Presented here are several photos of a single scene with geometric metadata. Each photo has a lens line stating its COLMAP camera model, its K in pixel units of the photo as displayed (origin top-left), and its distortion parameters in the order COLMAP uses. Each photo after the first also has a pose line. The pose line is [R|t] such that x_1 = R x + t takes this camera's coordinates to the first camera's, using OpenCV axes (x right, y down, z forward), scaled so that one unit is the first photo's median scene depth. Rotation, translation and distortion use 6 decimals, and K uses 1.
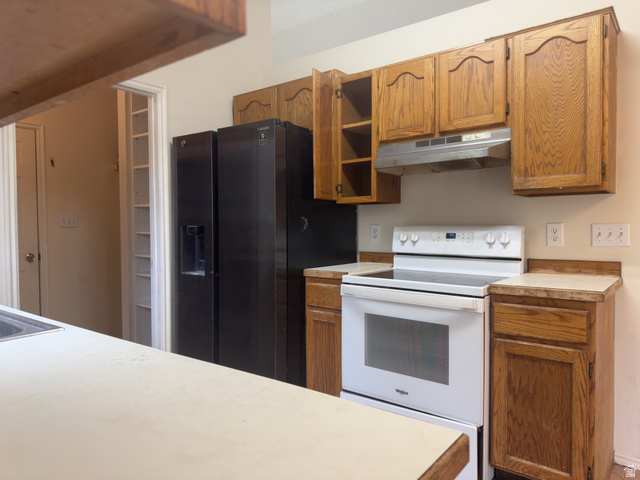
lens RADIAL K [[449.0, 0, 320.5], [0, 449.0, 240.3], [0, 0, 1]] dist [0.005782, -0.002765]
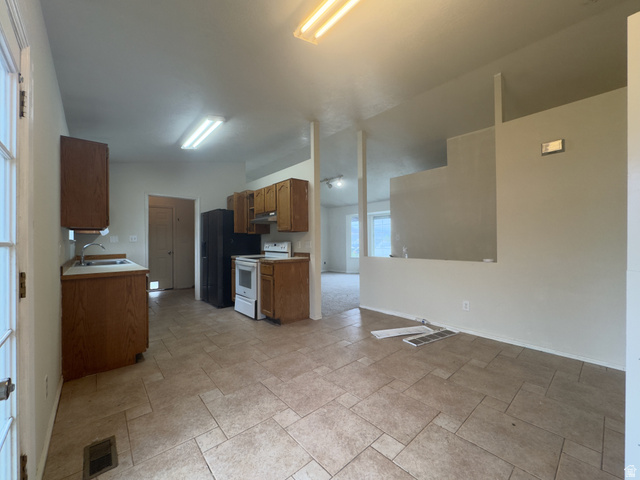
lens RADIAL K [[257.7, 0, 319.8], [0, 257.7, 241.4], [0, 0, 1]] dist [-0.003756, -0.000209]
pose [[0.982927, -0.001536, -0.183988, 0.979645], [-0.003763, 0.999588, -0.028446, 0.014486], [0.183956, 0.028653, 0.982517, -0.697026]]
